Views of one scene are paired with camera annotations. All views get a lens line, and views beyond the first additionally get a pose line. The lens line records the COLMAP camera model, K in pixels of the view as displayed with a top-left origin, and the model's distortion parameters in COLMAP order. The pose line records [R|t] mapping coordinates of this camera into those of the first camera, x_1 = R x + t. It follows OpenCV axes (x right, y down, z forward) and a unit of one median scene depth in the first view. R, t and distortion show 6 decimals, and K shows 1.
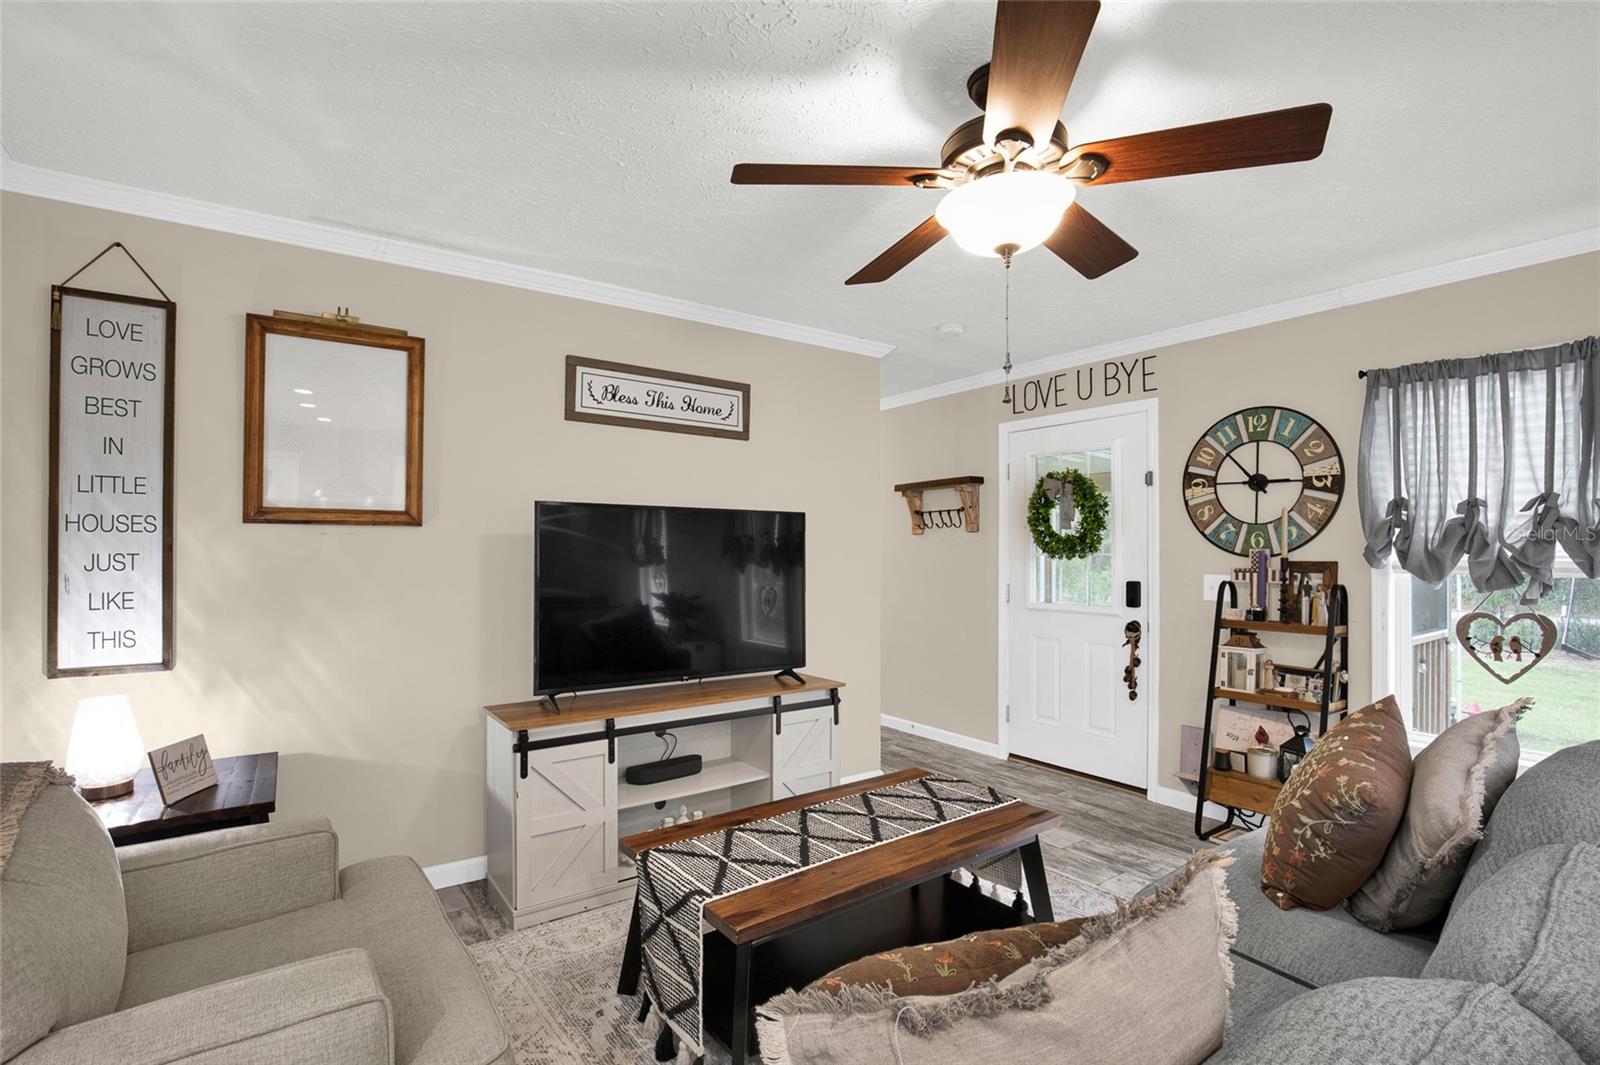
lens RADIAL K [[752.3, 0, 772.3], [0, 752.3, 543.4], [0, 0, 1]] dist [-0.025791, -0.000354]
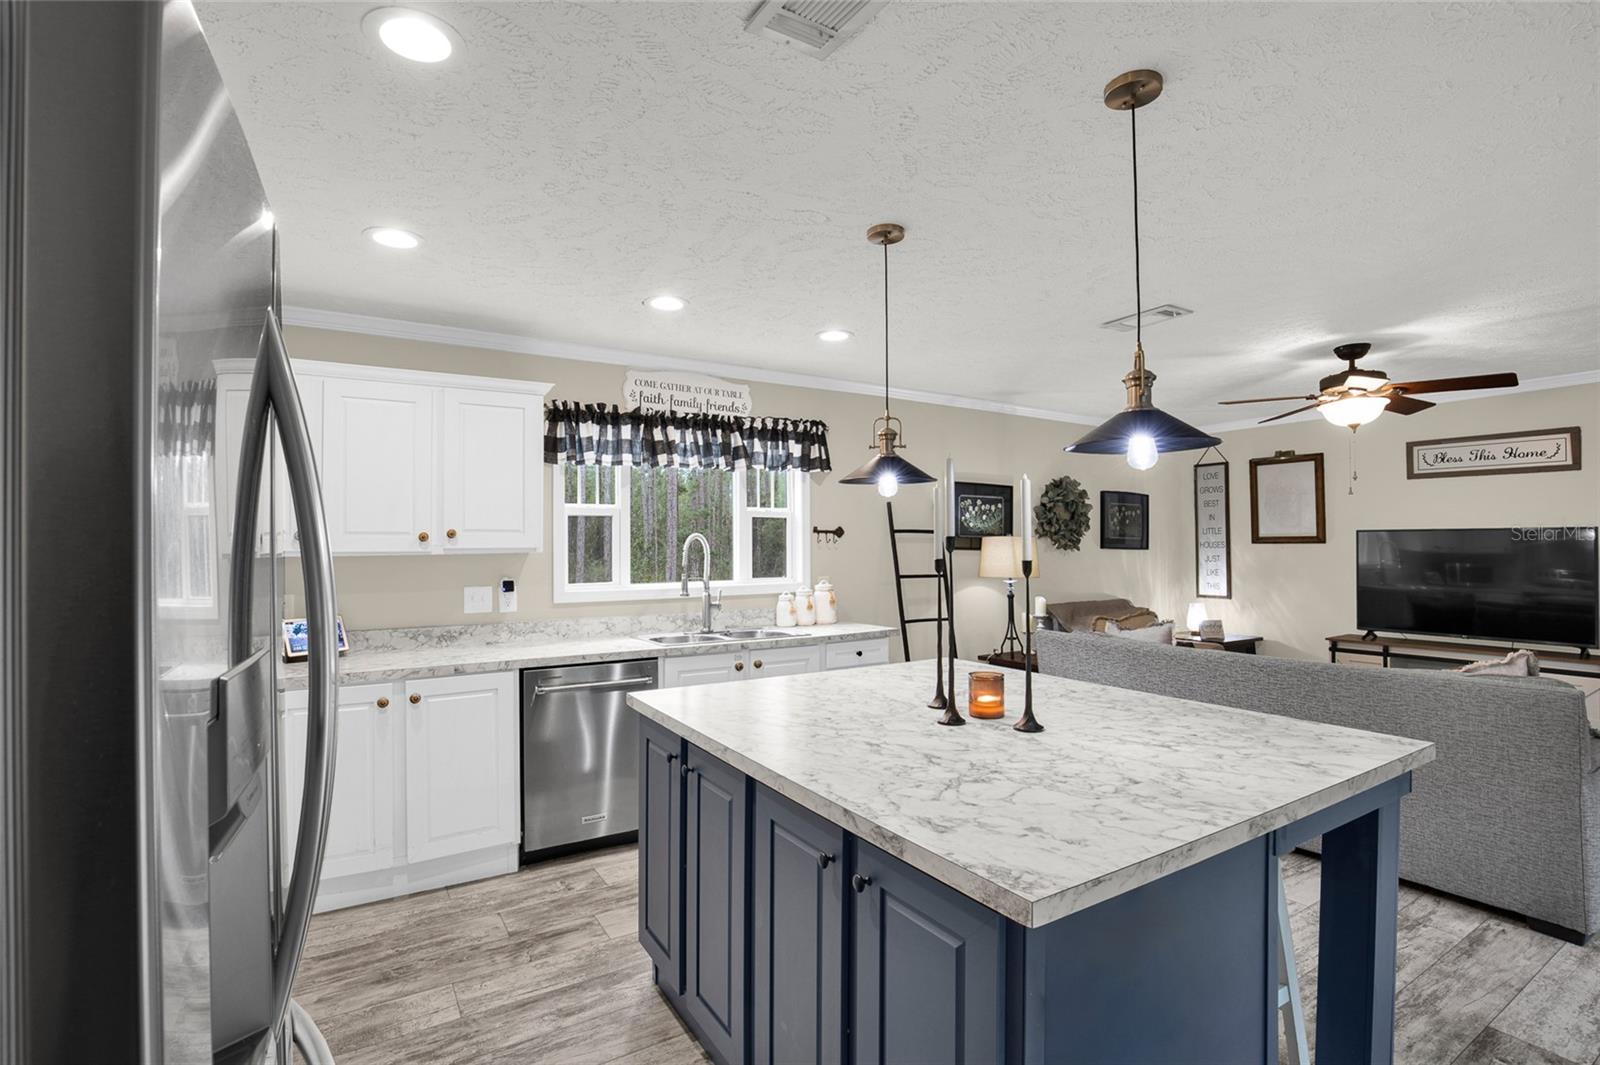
lens RADIAL K [[759.8, 0, 845.6], [0, 759.8, 532.4], [0, 0, 1]] dist [-0.001192, 0.000429]
pose [[0.003977, -0.021554, -0.999760, 1.434355], [0.013993, 0.999671, -0.021496, -0.022730], [0.999894, -0.013904, 0.004278, -0.297404]]
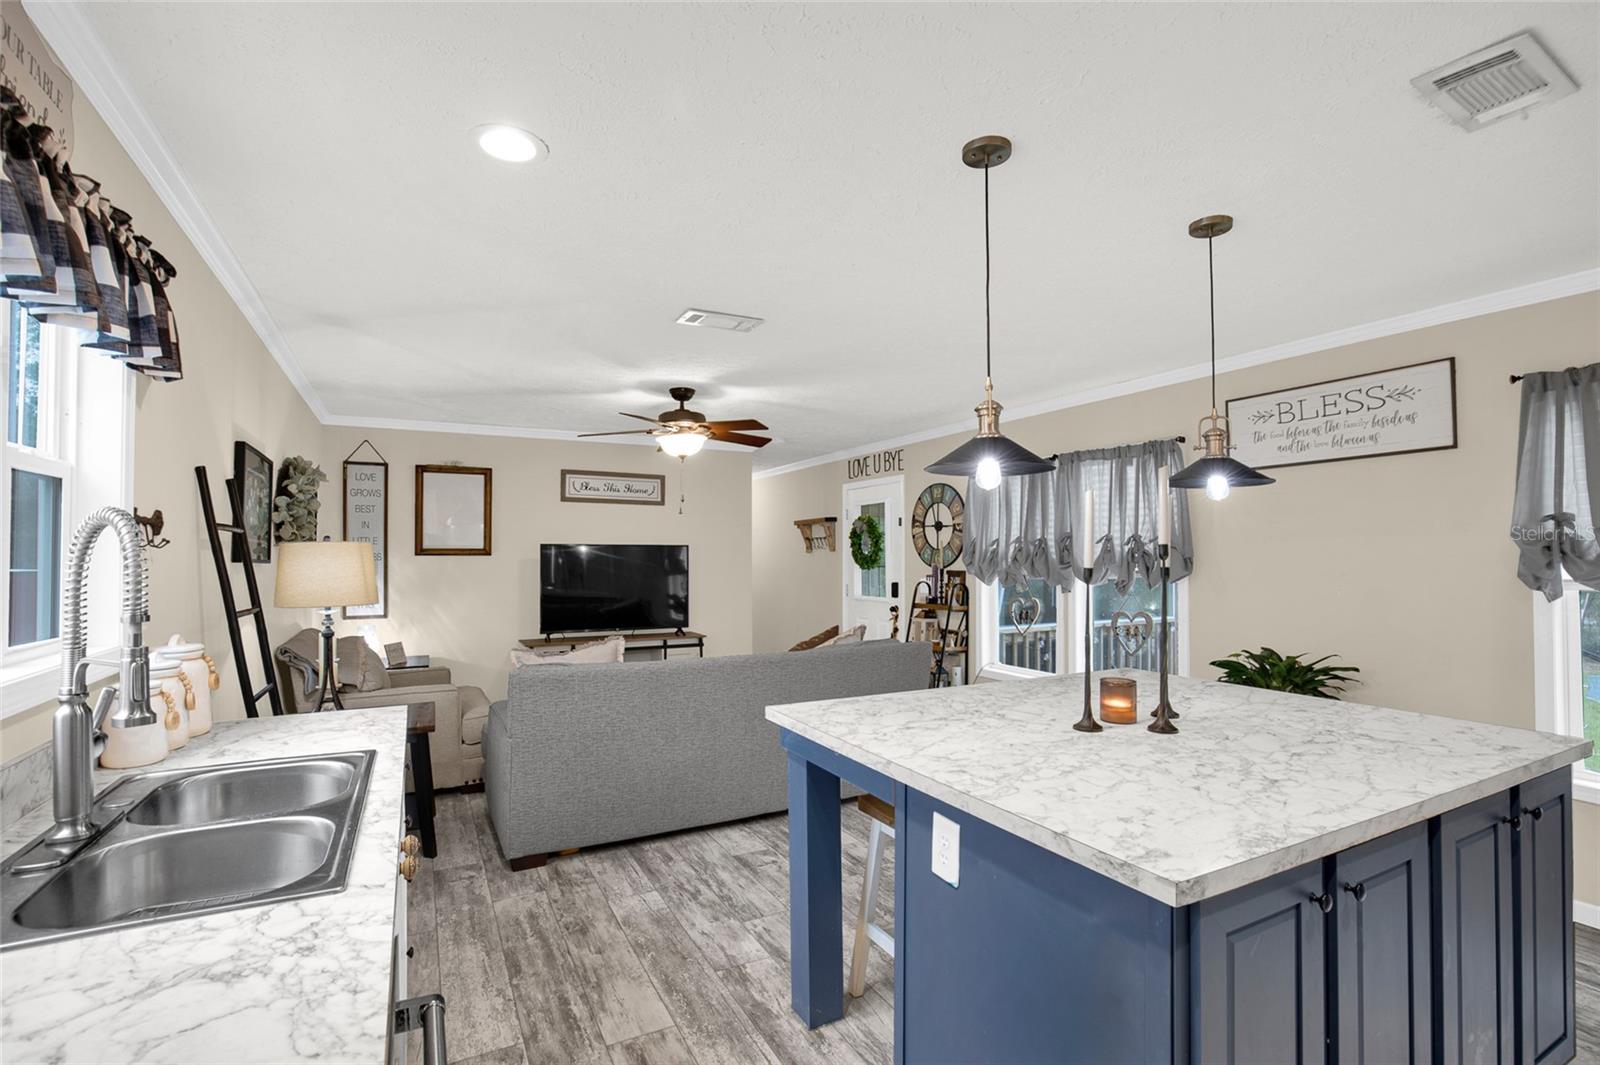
lens RADIAL K [[730.1, 0, 772.6], [0, 730.1, 540.0], [0, 0, 1]] dist [-0.022588, -0.000066]
pose [[0.989382, -0.008232, -0.145102, 0.560437], [0.006264, 0.999882, -0.014018, -0.028572], [0.145200, 0.012960, 0.989317, -0.839981]]
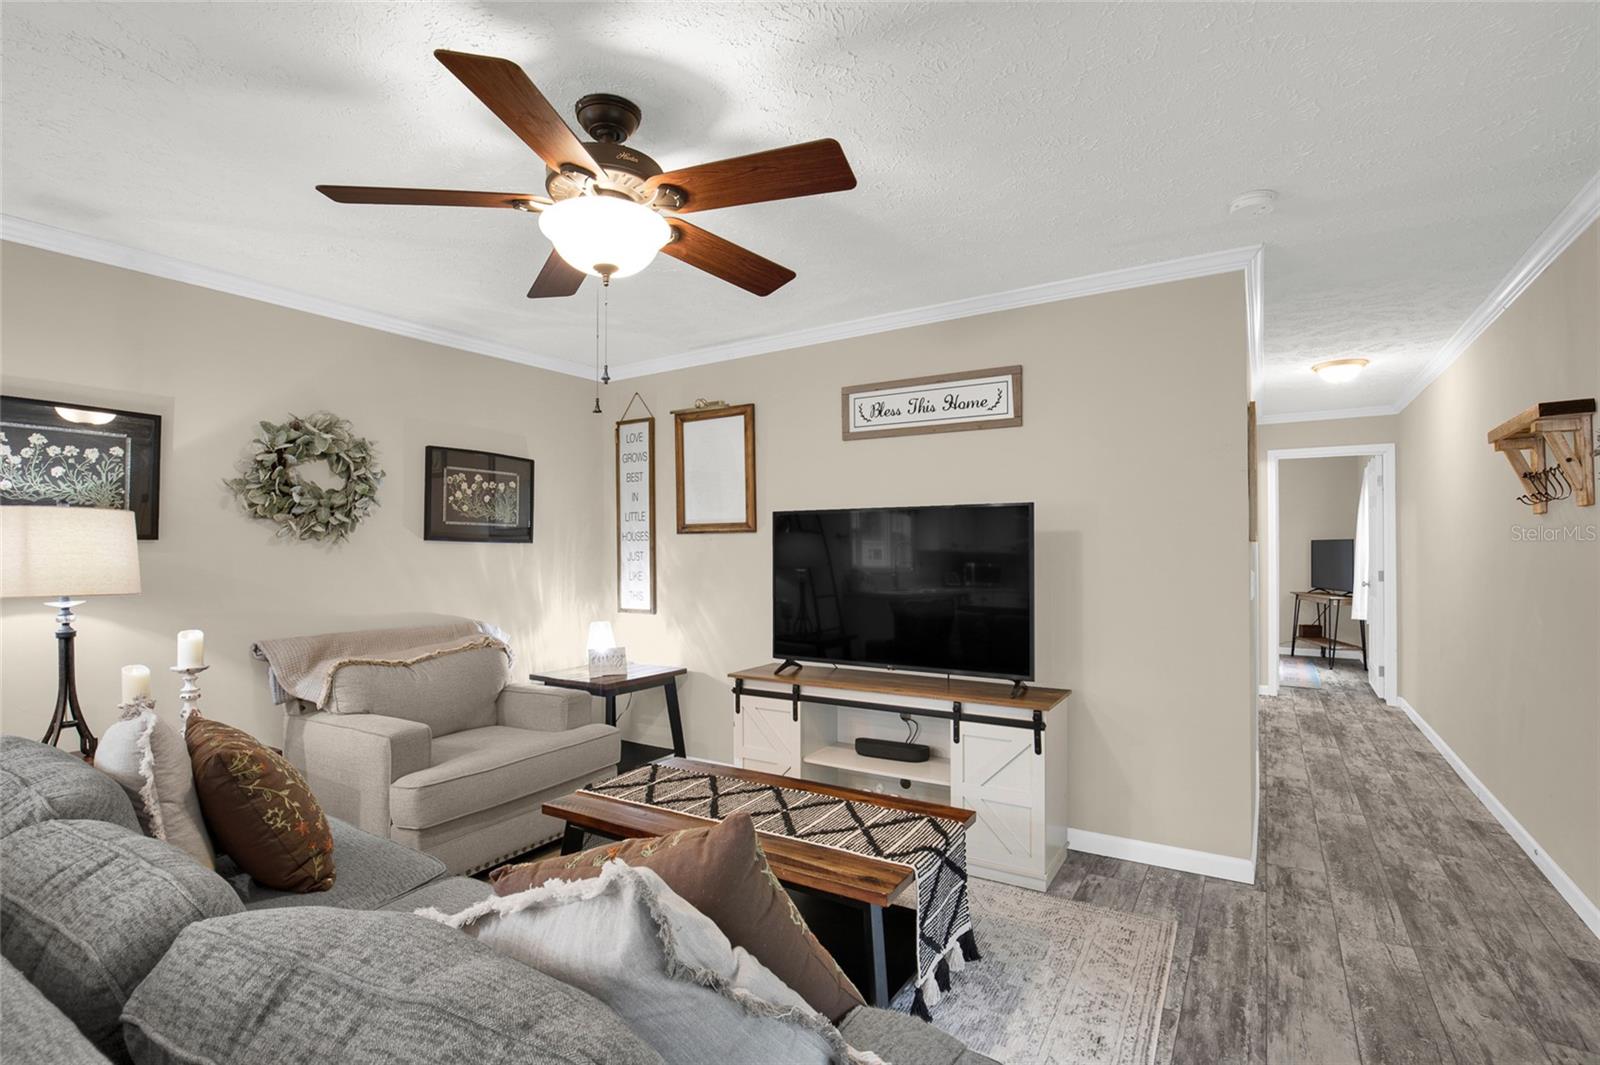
lens RADIAL K [[732.1, 0, 819.9], [0, 732.1, 536.6], [0, 0, 1]] dist [-0.018275, 0.000711]
pose [[0.401906, -0.020375, -0.915454, 0.775489], [0.016382, 0.999752, -0.015059, 0.007820], [0.915534, -0.008945, 0.402141, 0.476272]]
